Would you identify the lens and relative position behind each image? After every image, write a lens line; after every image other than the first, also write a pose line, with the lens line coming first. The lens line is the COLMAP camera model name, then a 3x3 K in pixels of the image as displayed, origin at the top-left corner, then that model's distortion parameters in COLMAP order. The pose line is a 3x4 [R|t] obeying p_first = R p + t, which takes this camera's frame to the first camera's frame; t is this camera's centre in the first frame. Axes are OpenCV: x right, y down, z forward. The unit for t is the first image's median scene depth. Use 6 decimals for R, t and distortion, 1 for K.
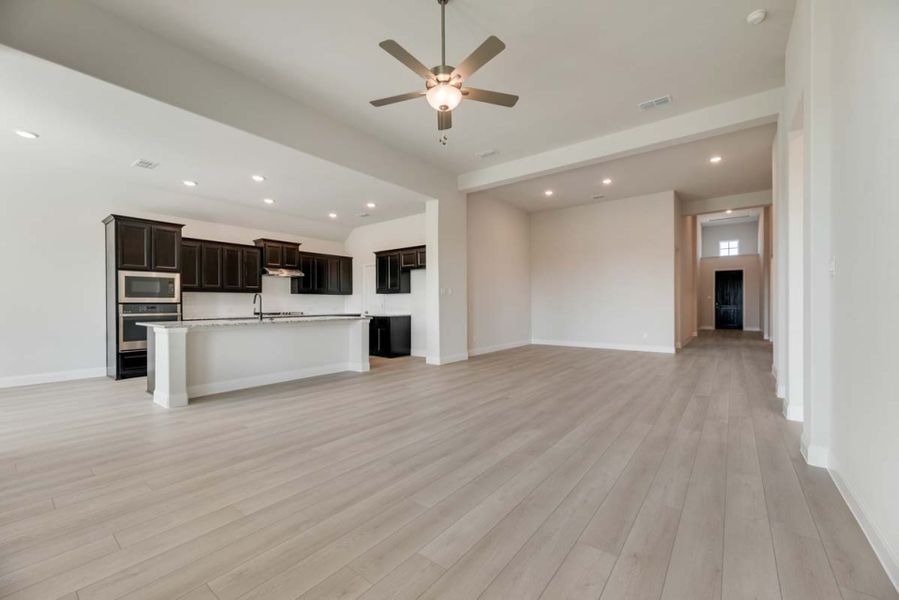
lens RADIAL K [[363.6, 0, 450.3], [0, 363.6, 305.3], [0, 0, 1]] dist [0.002752, 0.000076]
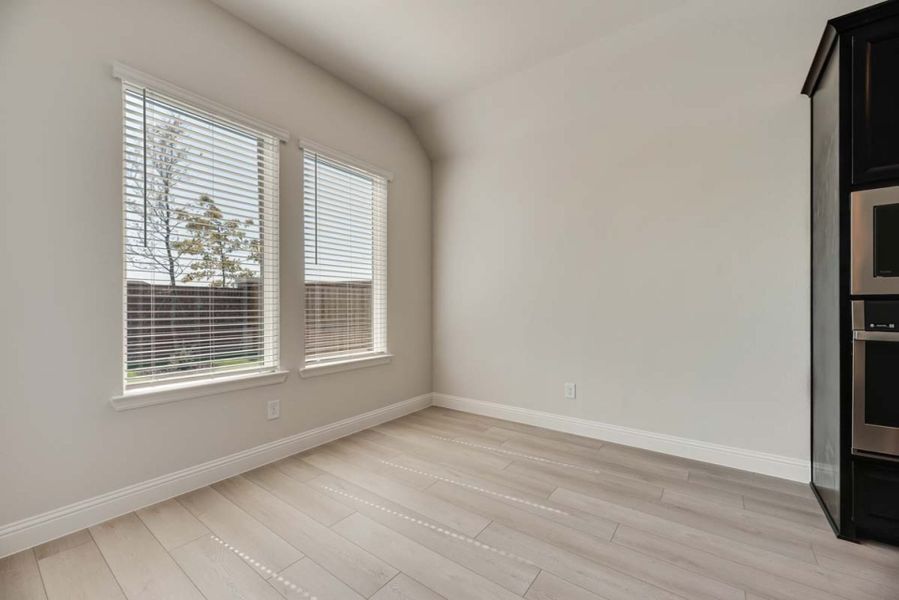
lens RADIAL K [[363.6, 0, 449.6], [0, 363.6, 306.6], [0, 0, 1]] dist [0.002752, 0.000076]
pose [[0.015553, 0.010677, -0.999822, -0.597561], [0.006293, 0.999922, 0.010776, -0.002988], [0.999859, -0.006460, 0.015485, 0.646389]]
